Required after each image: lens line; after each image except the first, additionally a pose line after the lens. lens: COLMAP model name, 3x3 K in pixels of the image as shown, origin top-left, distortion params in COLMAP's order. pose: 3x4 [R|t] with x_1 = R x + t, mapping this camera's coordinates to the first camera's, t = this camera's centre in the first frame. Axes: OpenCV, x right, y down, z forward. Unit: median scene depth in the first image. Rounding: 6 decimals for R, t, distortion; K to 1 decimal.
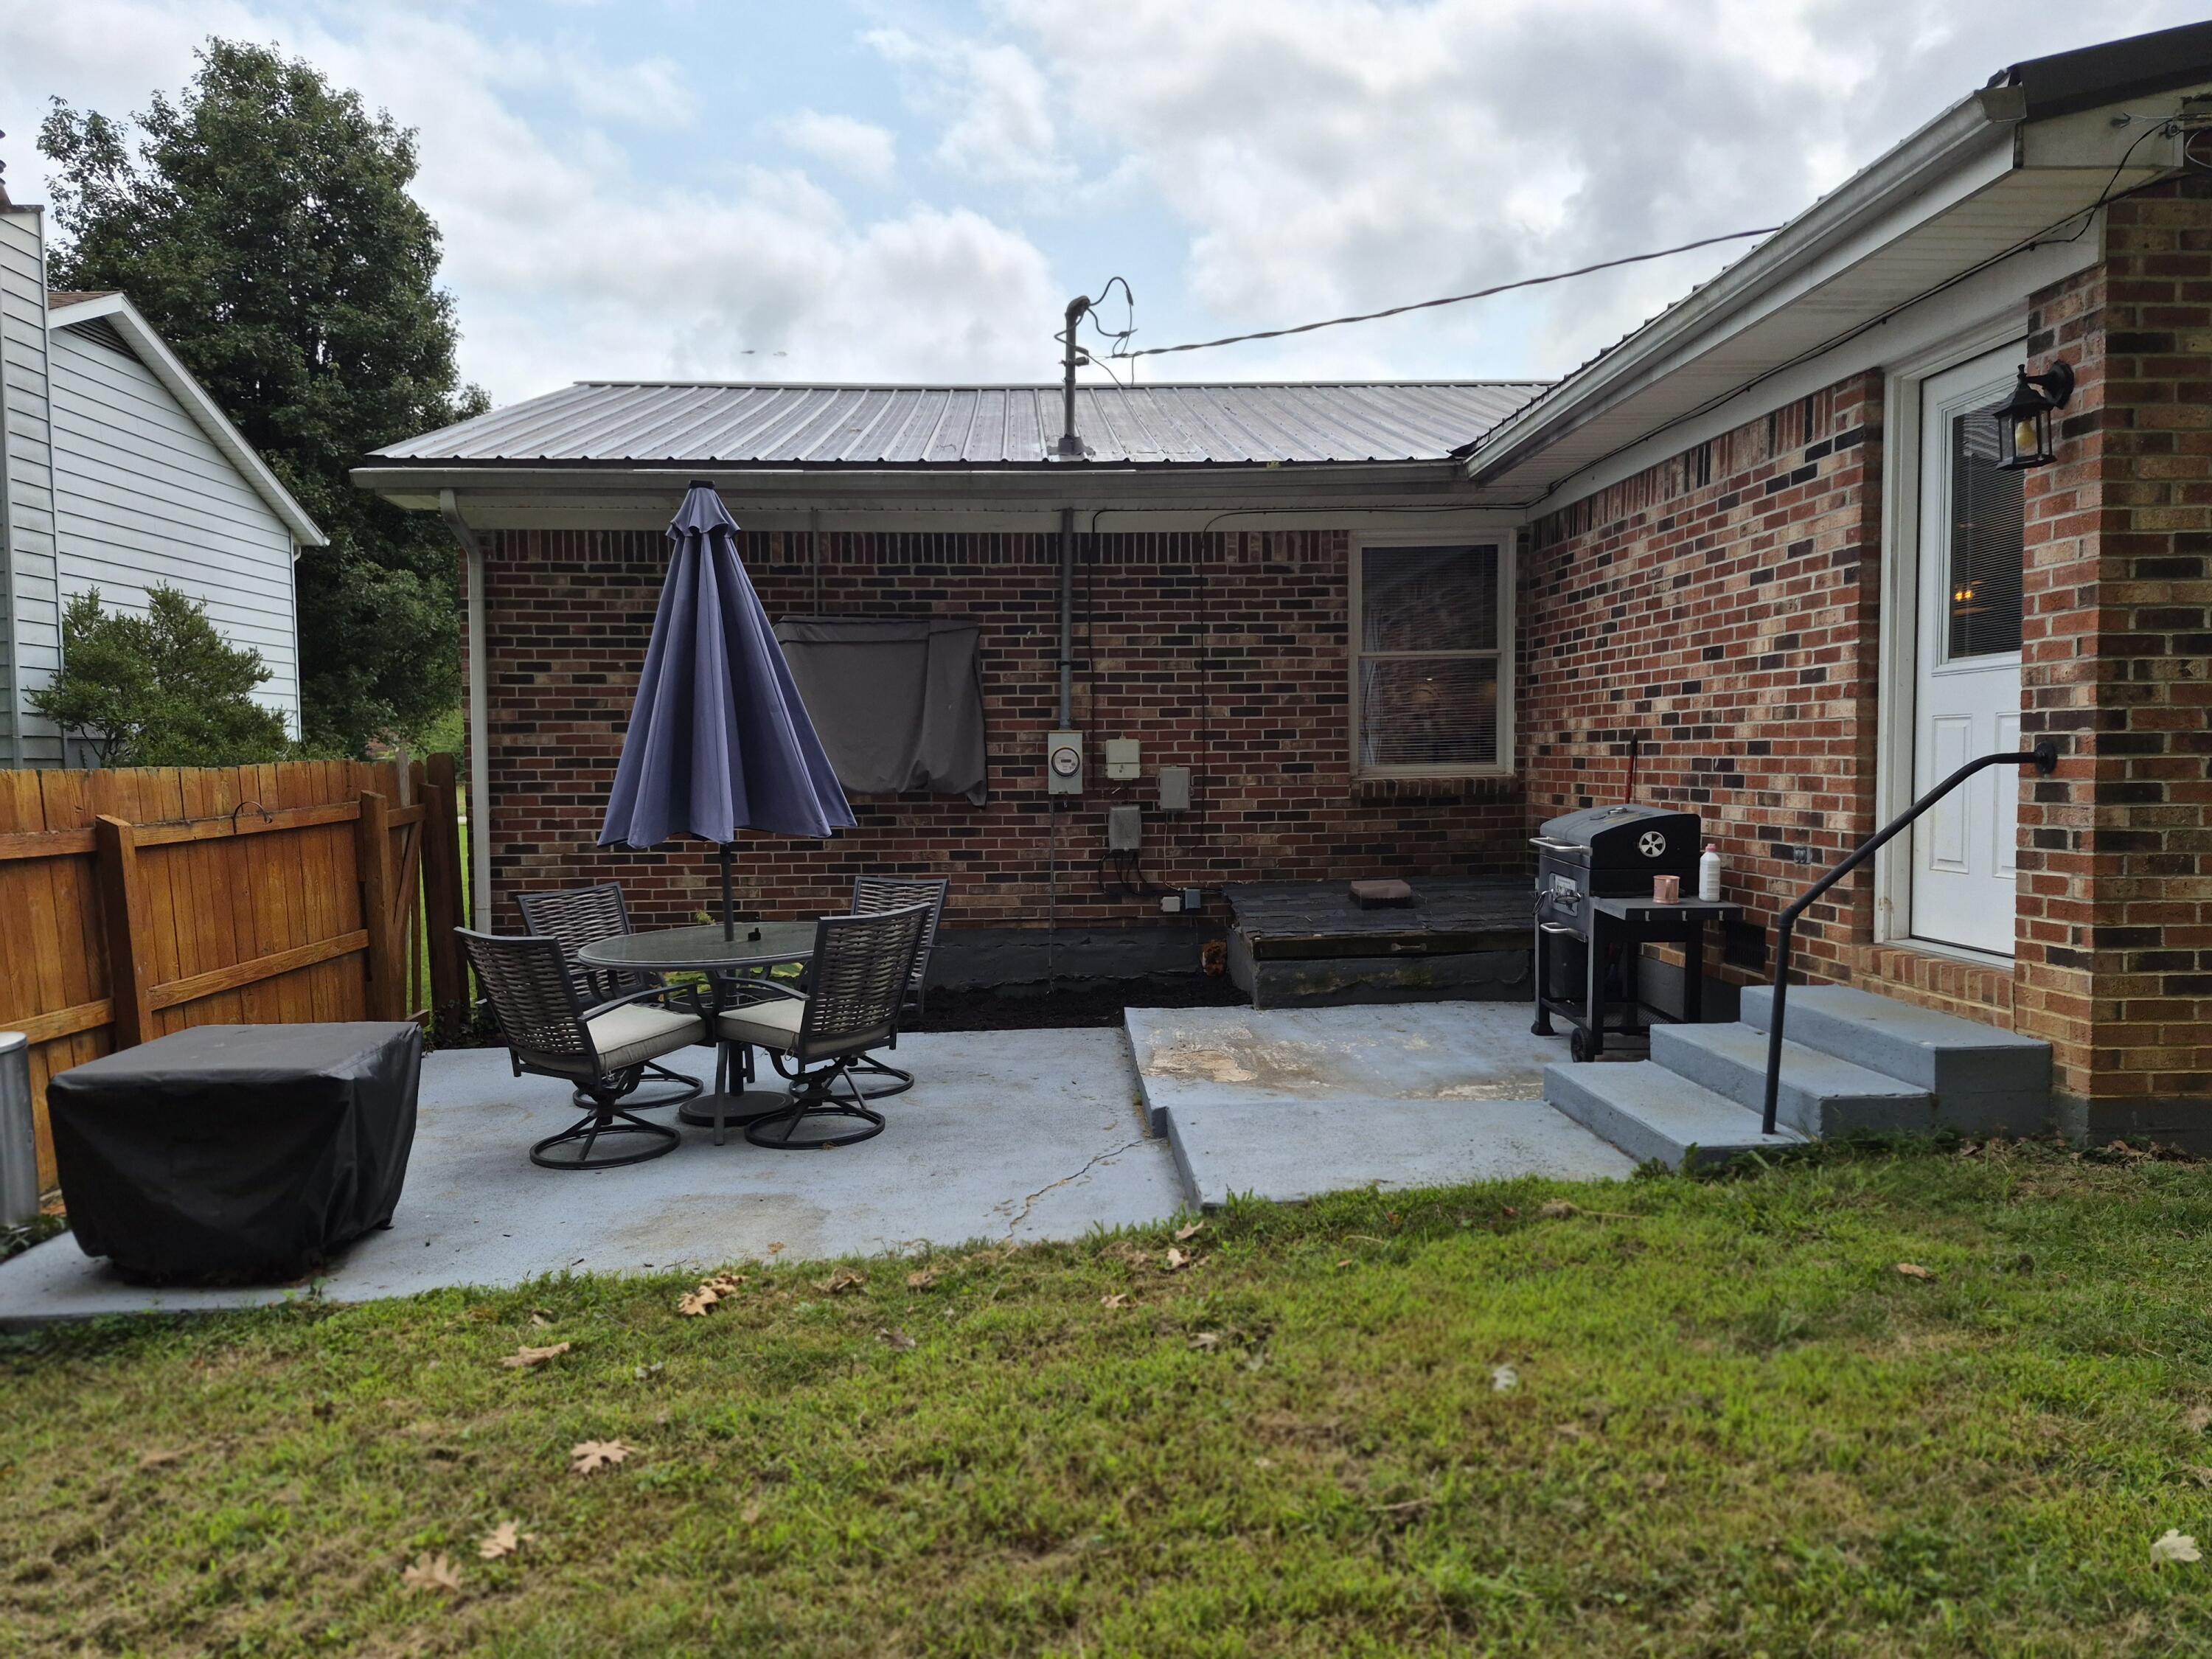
lens RADIAL K [[1522.8, 0, 1096.2], [0, 1522.8, 841.1], [0, 0, 1]] dist [0.083889, -0.104235]
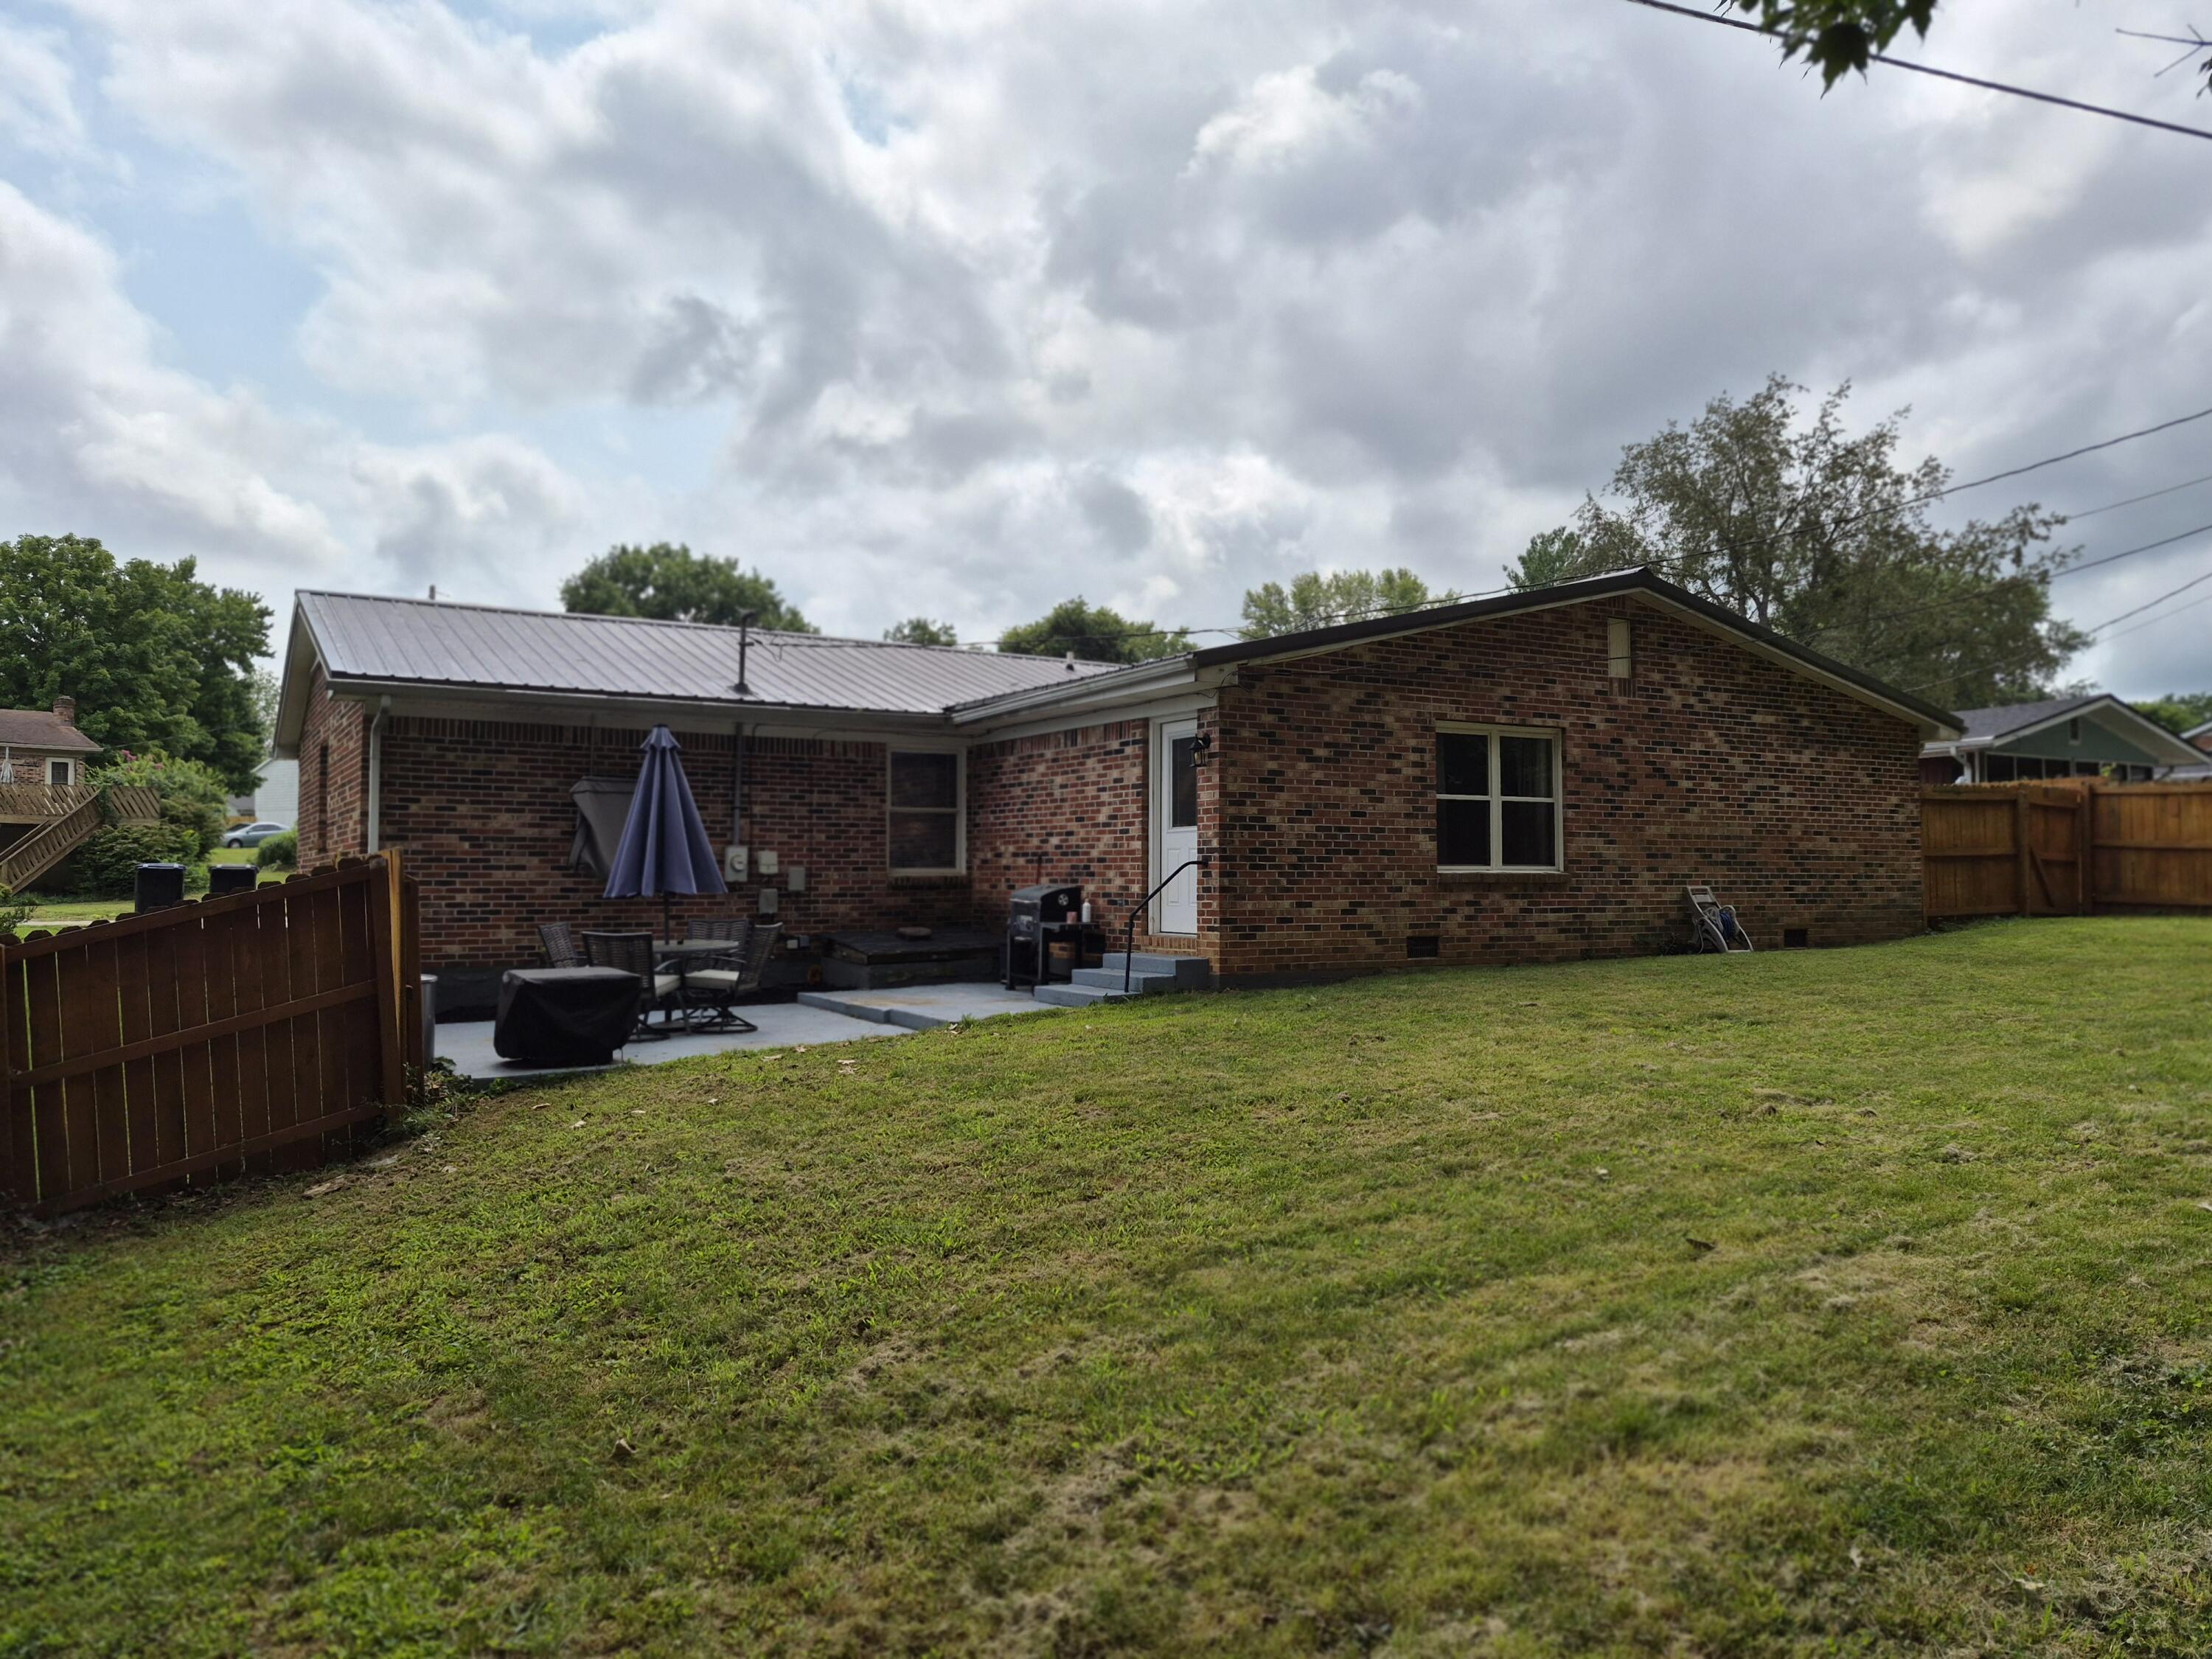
lens RADIAL K [[1522.8, 0, 1096.2], [0, 1522.8, 841.1], [0, 0, 1]] dist [0.083889, -0.104235]
pose [[0.879909, 0.023388, 0.474566, -0.702346], [0.015272, 0.996880, -0.077445, 0.093585], [-0.474896, 0.075392, 0.876807, -1.075570]]
